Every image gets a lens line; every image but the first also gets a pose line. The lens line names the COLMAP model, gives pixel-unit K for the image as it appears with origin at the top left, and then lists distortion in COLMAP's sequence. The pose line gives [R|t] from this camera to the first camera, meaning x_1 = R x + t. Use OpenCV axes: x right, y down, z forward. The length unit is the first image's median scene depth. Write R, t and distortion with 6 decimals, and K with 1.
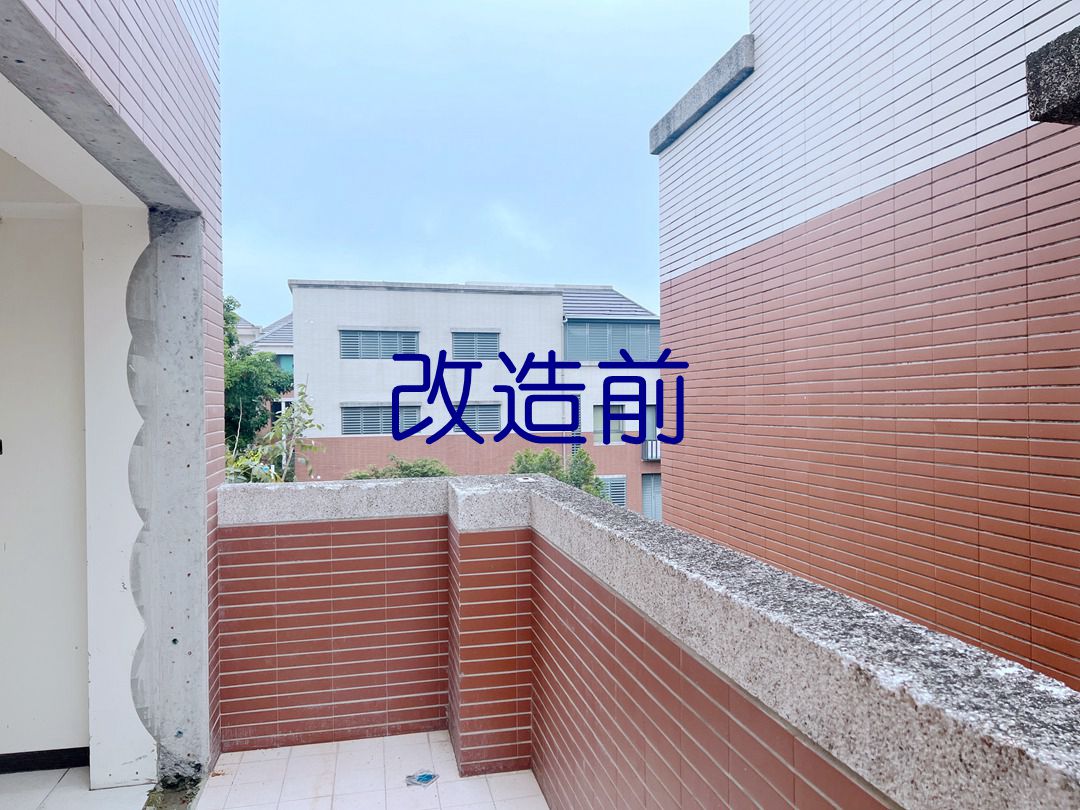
lens RADIAL K [[807.8, 0, 540.0], [0, 807.8, 405.0], [0, 0, 1]] dist [0.009688, 0.002410]
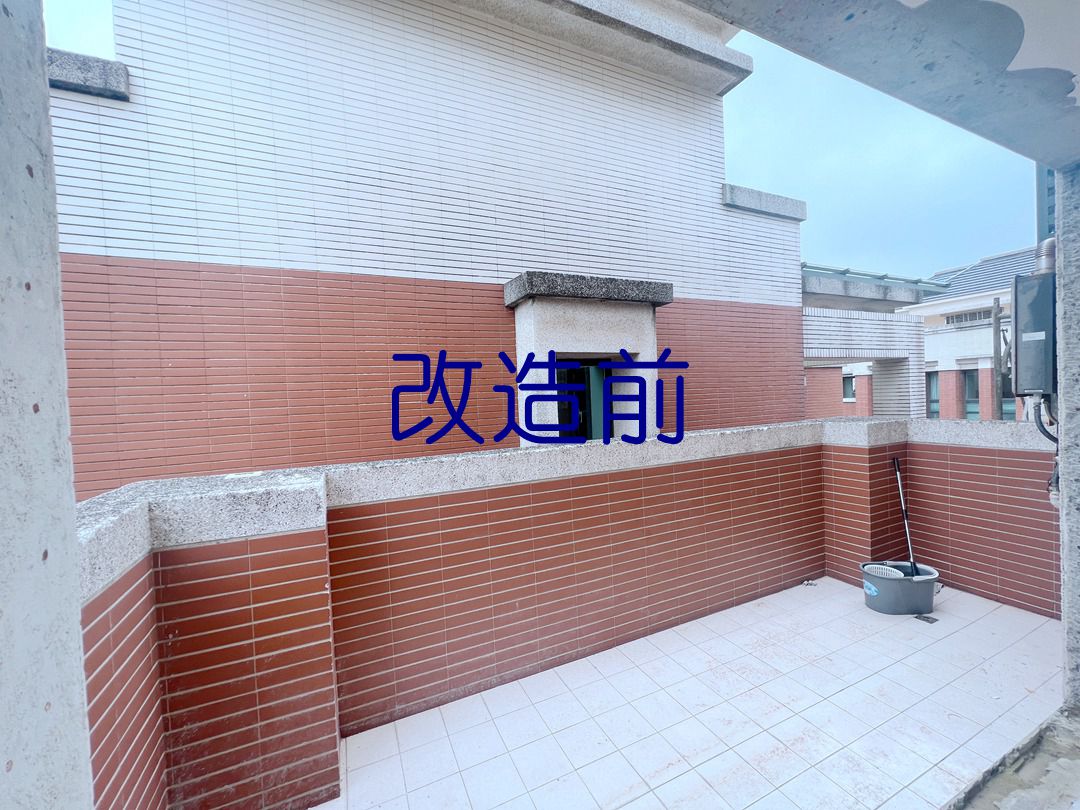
lens RADIAL K [[434.3, 0, 540.0], [0, 434.3, 405.0], [0, 0, 1]] dist [0.011077, -0.000128]
pose [[-0.206986, 0.000248, 0.978344, -0.616970], [0.044737, 0.998956, 0.009212, 0.028832], [-0.977321, 0.045675, -0.206781, 0.841173]]
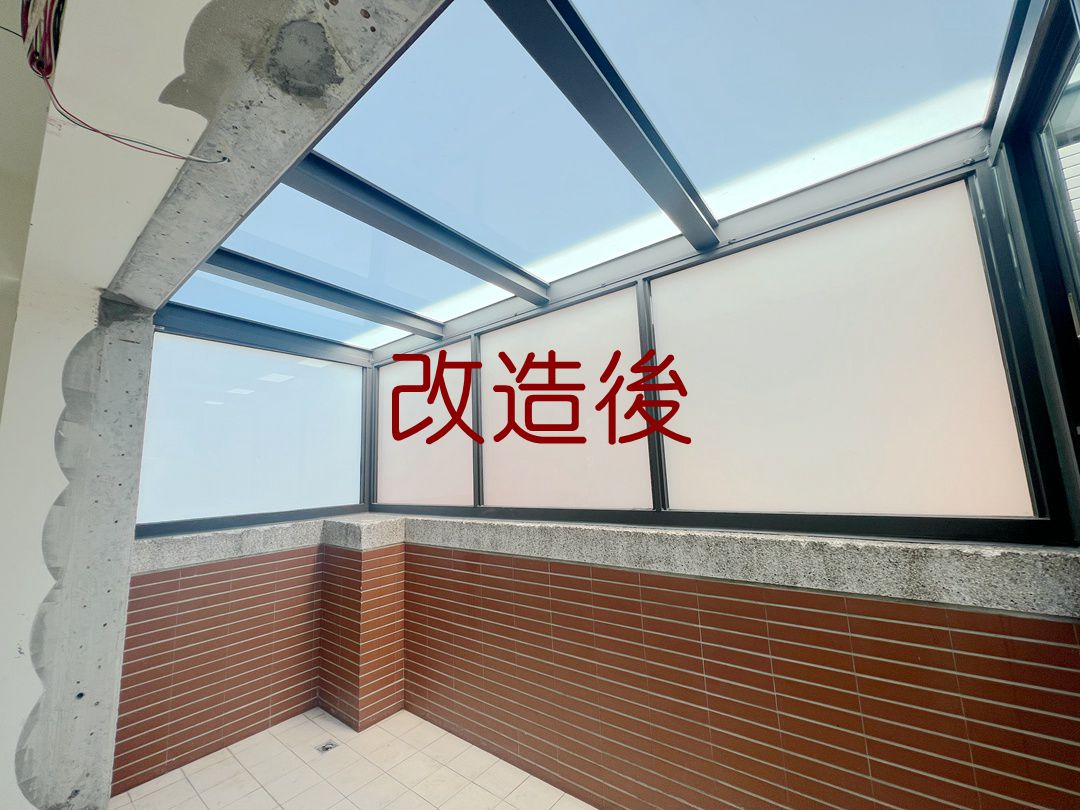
lens RADIAL K [[433.5, 0, 540.0], [0, 433.5, 405.0], [0, 0, 1]] dist [0.000558, 0.000243]
pose [[0.782324, 0.073848, 0.618478, -0.361617], [0.032751, 0.986696, -0.159241, 0.030558], [-0.622010, 0.144834, 0.769498, 0.146106]]
